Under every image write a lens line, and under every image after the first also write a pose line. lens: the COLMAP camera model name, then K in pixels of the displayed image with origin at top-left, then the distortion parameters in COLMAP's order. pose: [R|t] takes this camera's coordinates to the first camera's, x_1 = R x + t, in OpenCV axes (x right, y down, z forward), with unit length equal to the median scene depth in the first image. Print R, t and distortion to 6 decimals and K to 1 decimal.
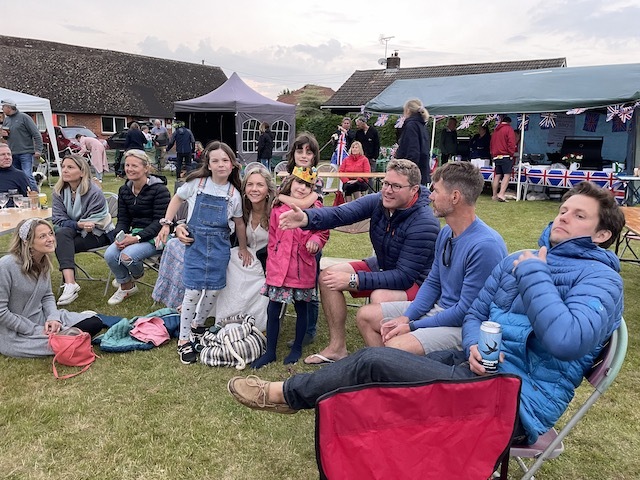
lens RADIAL K [[483.8, 0, 320.0], [0, 483.8, 240.0], [0, 0, 1]] dist [0.002249, -0.002640]
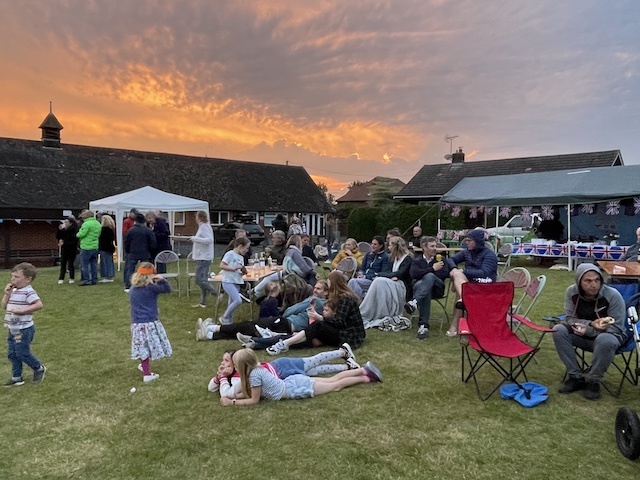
lens RADIAL K [[481.8, 0, 320.0], [0, 481.8, 240.0], [0, 0, 1]] dist [-0.000372, -0.000817]
pose [[0.990983, -0.021061, -0.132323, -0.026820], [-0.002356, 0.984677, -0.174370, 0.022182], [0.133968, 0.173109, 0.975749, -0.121281]]
